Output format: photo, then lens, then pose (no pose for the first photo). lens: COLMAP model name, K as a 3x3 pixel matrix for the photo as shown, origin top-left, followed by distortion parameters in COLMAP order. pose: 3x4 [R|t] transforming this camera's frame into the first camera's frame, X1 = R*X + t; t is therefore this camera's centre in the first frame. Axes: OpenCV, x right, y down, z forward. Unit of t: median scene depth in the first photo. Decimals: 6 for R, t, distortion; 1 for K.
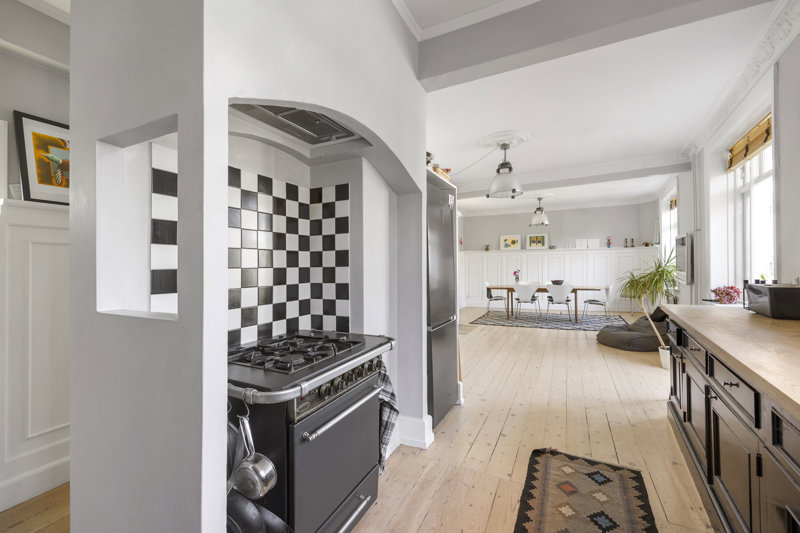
lens RADIAL K [[329.5, 0, 400.0], [0, 329.5, 266.5], [0, 0, 1]] dist [0.000213, 0.000019]
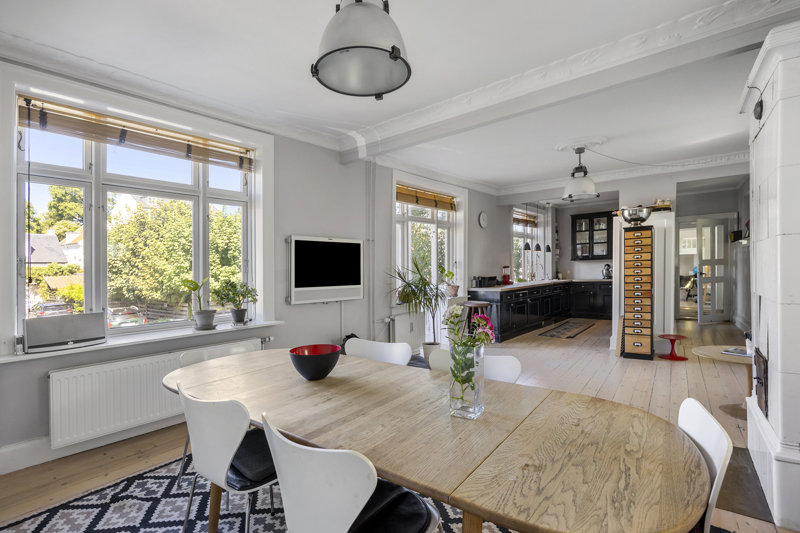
lens RADIAL K [[376.2, 0, 398.0], [0, 376.2, 295.6], [0, 0, 1]] dist [0.000187, -0.000020]
pose [[-0.985219, 0.022032, 0.169875, 1.333576], [0.036042, 0.996157, 0.079832, -0.070824], [-0.167463, 0.084775, -0.982227, 4.429115]]
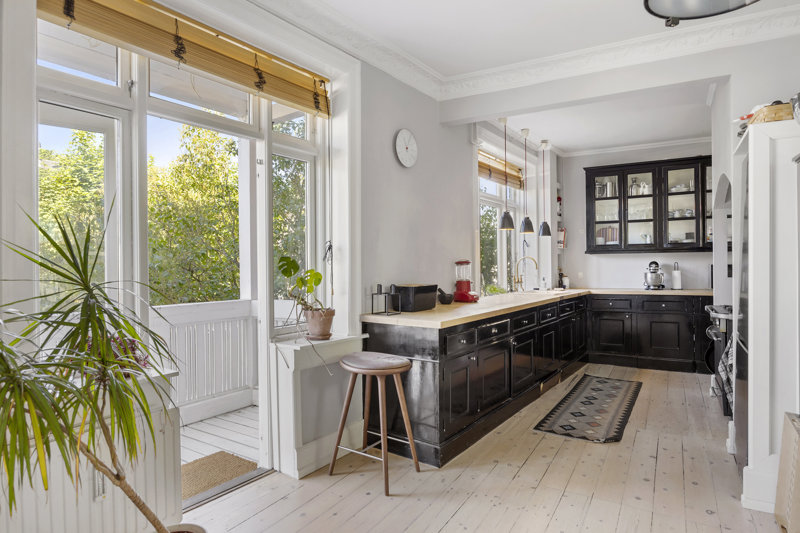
lens RADIAL K [[477.6, 0, 398.6], [0, 477.6, 259.3], [0, 0, 1]] dist [-0.002569, -0.000415]
pose [[-0.998581, 0.015880, 0.050830, 1.083387], [0.015977, 0.999871, 0.001499, -0.041834], [-0.050800, 0.002309, -0.998706, 2.716197]]
